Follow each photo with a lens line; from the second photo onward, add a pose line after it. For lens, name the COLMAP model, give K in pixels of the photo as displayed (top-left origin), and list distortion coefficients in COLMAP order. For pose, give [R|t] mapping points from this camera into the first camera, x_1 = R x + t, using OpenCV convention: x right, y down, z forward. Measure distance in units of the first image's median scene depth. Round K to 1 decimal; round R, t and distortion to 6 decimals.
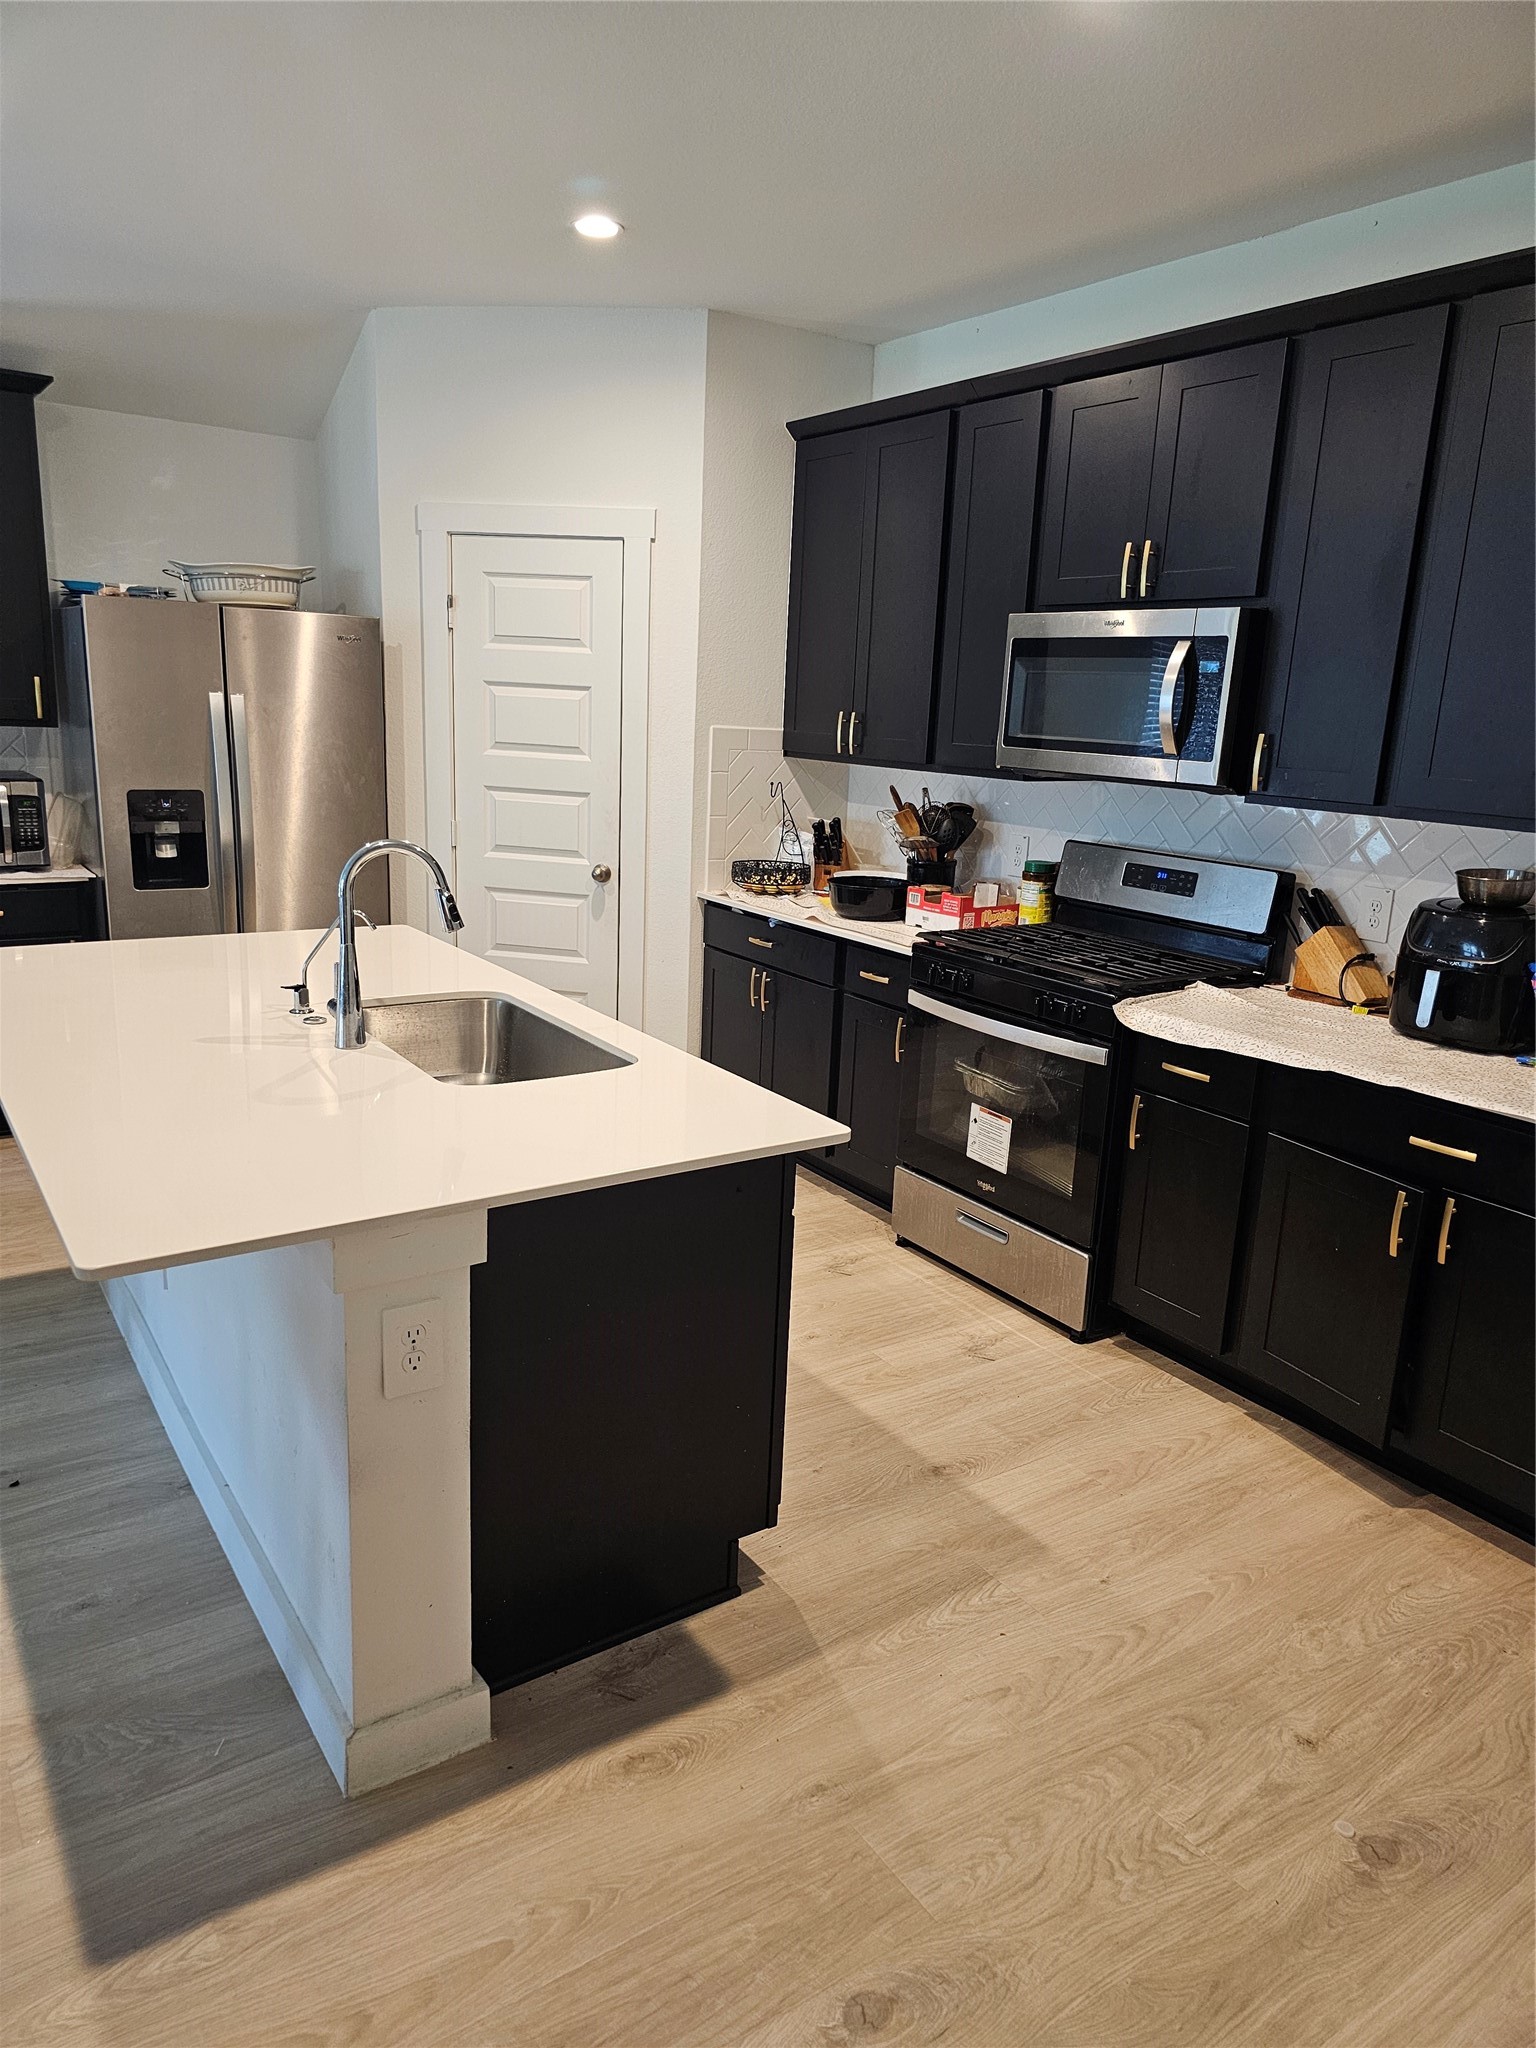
lens RADIAL K [[1385.9, 0, 767.0], [0, 1385.9, 1037.2], [0, 0, 1]] dist [0.075275, -0.001289]
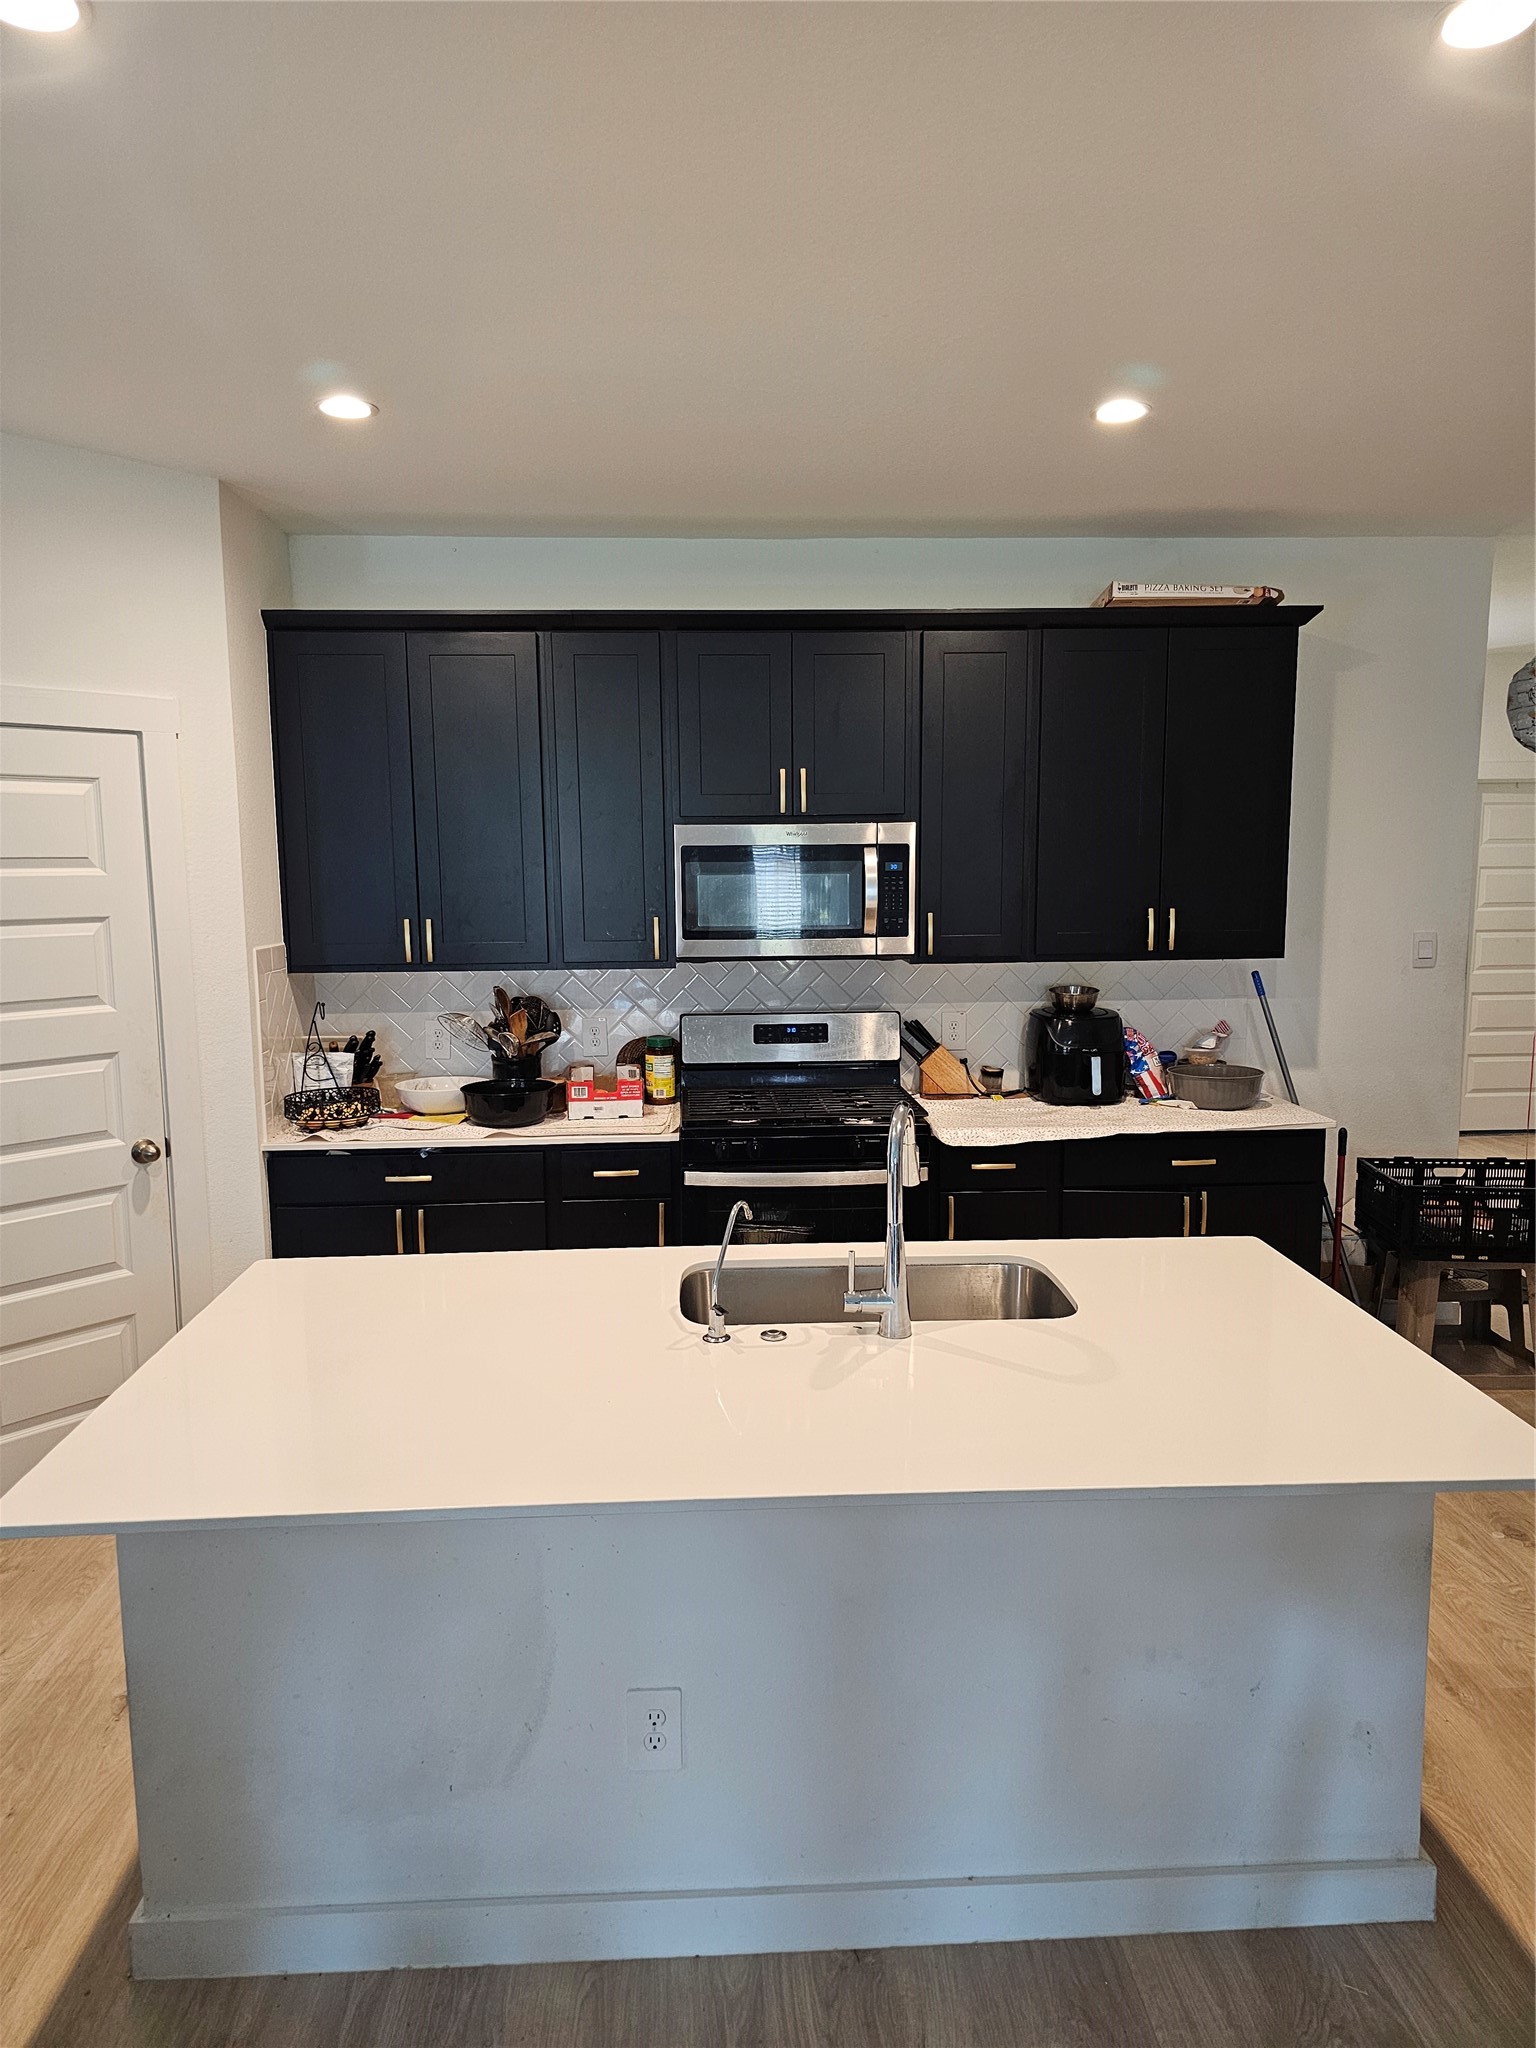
lens RADIAL K [[1385.9, 0, 767.0], [0, 1385.9, 1037.2], [0, 0, 1]] dist [0.075275, -0.001289]
pose [[0.514539, -0.163539, 0.841727, -0.747142], [0.237695, 0.970377, 0.043235, -0.167866], [-0.823864, 0.177828, 0.538169, 0.372682]]
